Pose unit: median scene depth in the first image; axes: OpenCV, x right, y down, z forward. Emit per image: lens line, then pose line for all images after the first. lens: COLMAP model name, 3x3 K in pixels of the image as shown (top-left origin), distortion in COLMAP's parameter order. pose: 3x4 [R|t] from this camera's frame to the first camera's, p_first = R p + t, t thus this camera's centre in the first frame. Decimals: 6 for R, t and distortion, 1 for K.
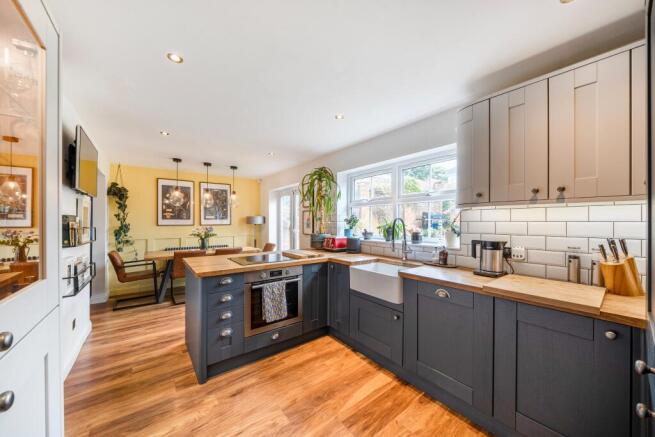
lens RADIAL K [[228.5, 0, 333.1], [0, 228.5, 221.0], [0, 0, 1]] dist [0.010528, 0.000069]
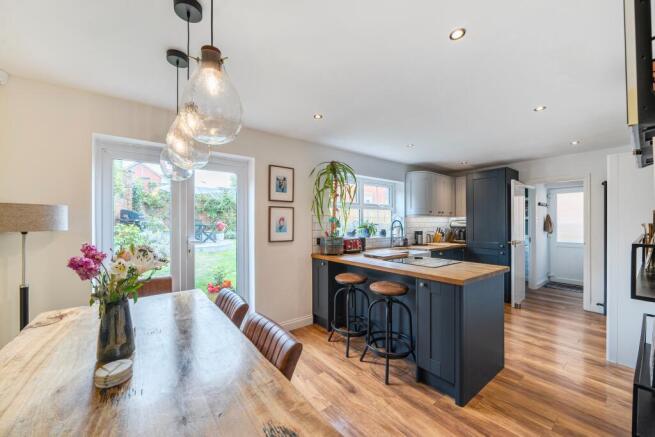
lens RADIAL K [[239.7, 0, 319.6], [0, 239.7, 222.4], [0, 0, 1]] dist [-0.000761, -0.000602]
pose [[0.049922, 0.000716, 0.998753, -1.575582], [-0.004612, 0.999989, -0.000487, 0.001546], [-0.998742, -0.004582, 0.049925, 1.618487]]
